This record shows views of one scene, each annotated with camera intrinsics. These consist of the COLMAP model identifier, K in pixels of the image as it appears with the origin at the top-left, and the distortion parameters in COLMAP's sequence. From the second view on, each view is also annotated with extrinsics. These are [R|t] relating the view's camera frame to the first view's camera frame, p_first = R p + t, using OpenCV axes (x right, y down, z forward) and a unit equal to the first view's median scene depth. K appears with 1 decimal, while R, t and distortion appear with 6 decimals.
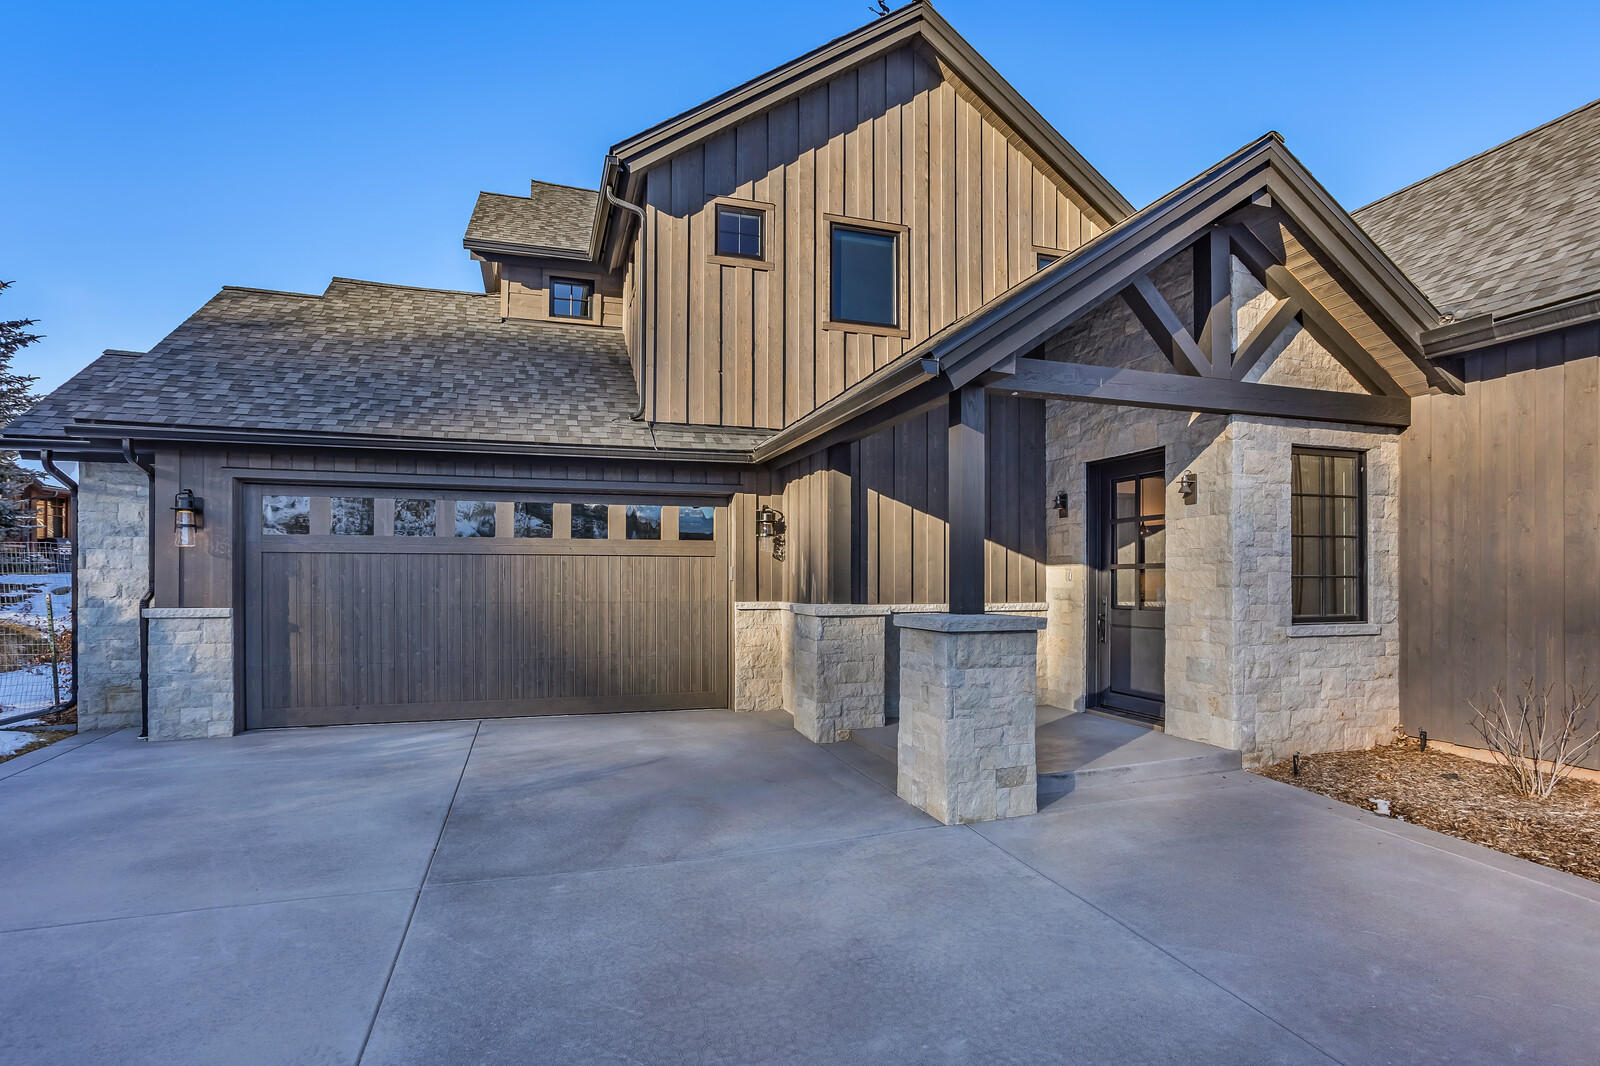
lens RADIAL K [[785.3, 0, 819.4], [0, 785.3, 571.8], [0, 0, 1]] dist [-0.018783, 0.012269]
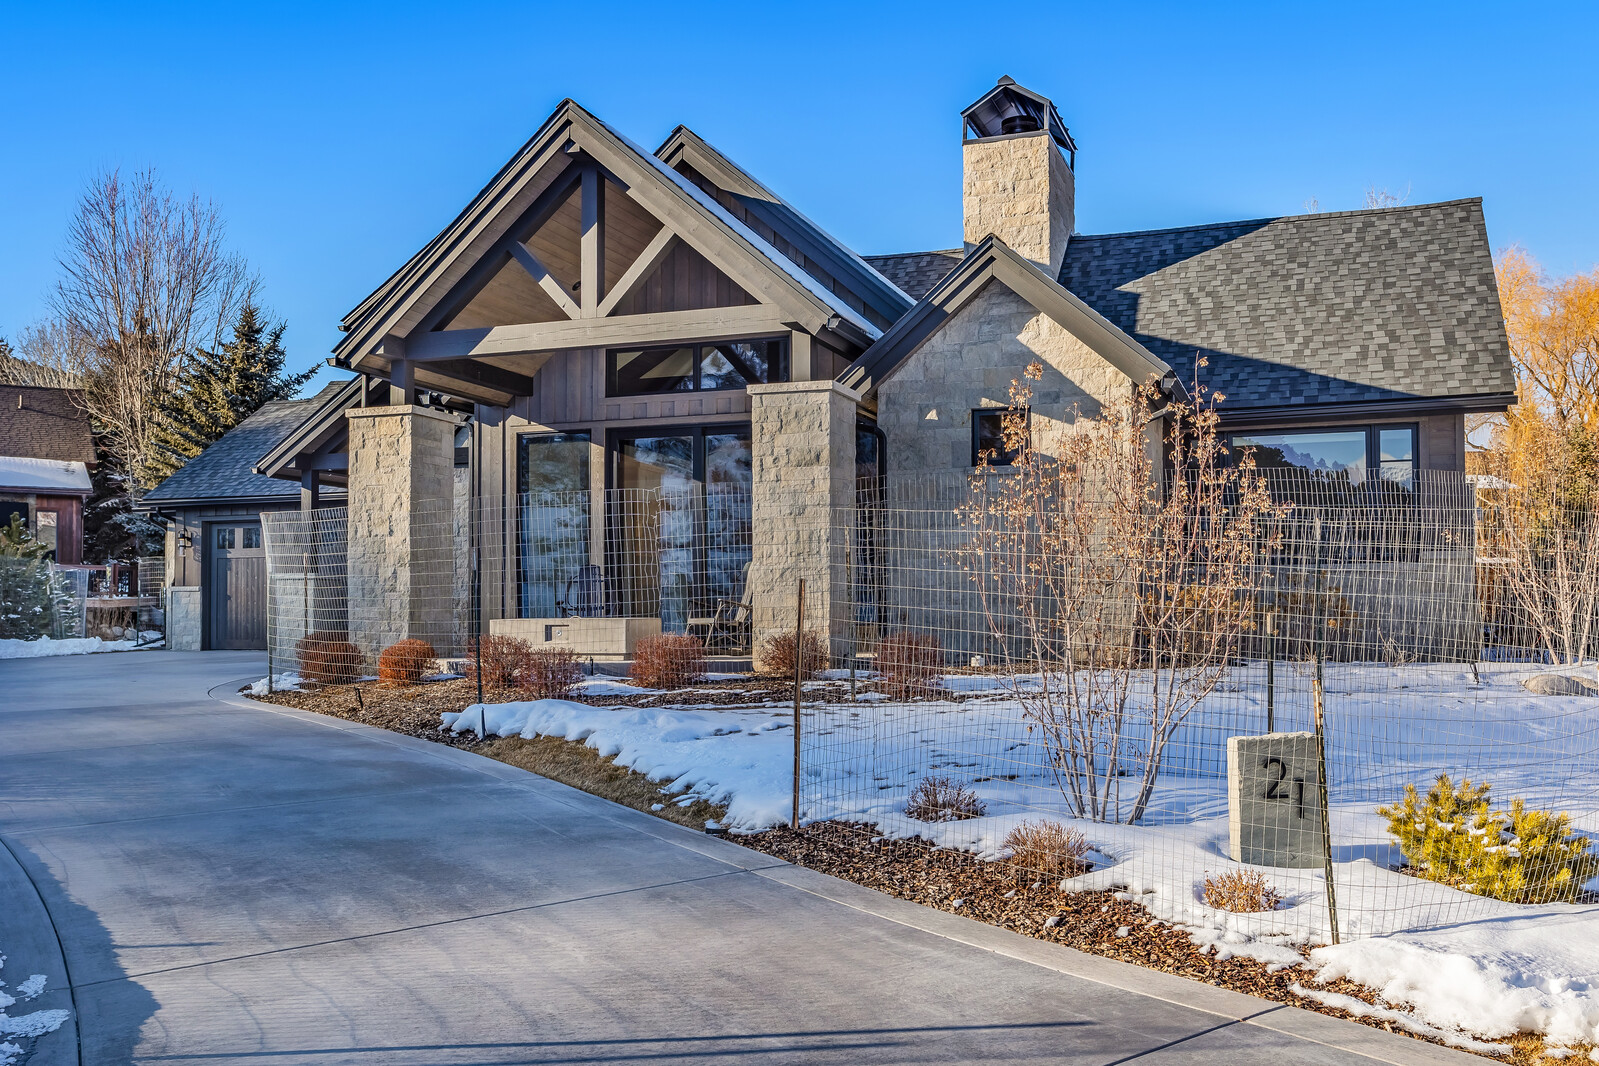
lens RADIAL K [[1350.1, 0, 803.3], [0, 1350.1, 546.9], [0, 0, 1]] dist [0.052142, -0.034555]
pose [[0.802512, -0.037176, -0.595477, 2.567816], [0.012470, 0.998884, -0.045555, 0.124077], [0.596506, 0.029132, 0.802080, -0.883262]]
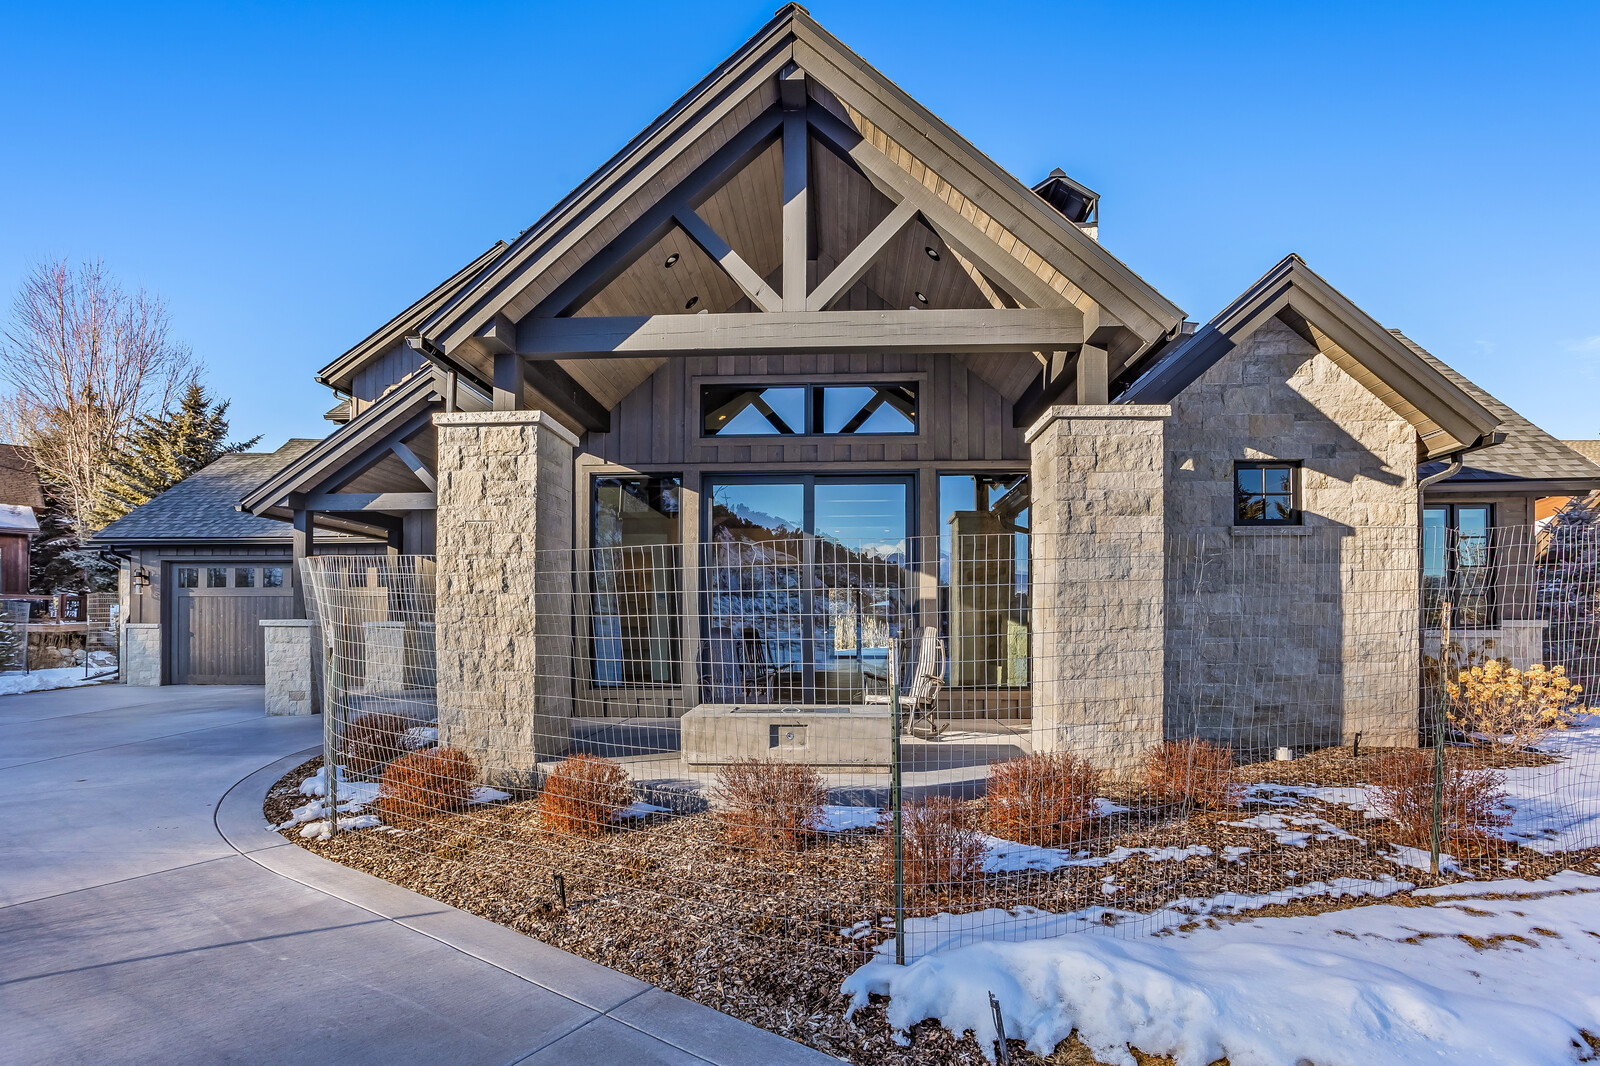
lens RADIAL K [[785.3, 0, 798.8], [0, 785.3, 606.9], [0, 0, 1]] dist [-0.018783, 0.012269]
pose [[0.938509, -0.011525, -0.345061, 1.538715], [0.006603, 0.999859, -0.015436, 0.044991], [0.345191, 0.012208, 0.938453, -0.350574]]
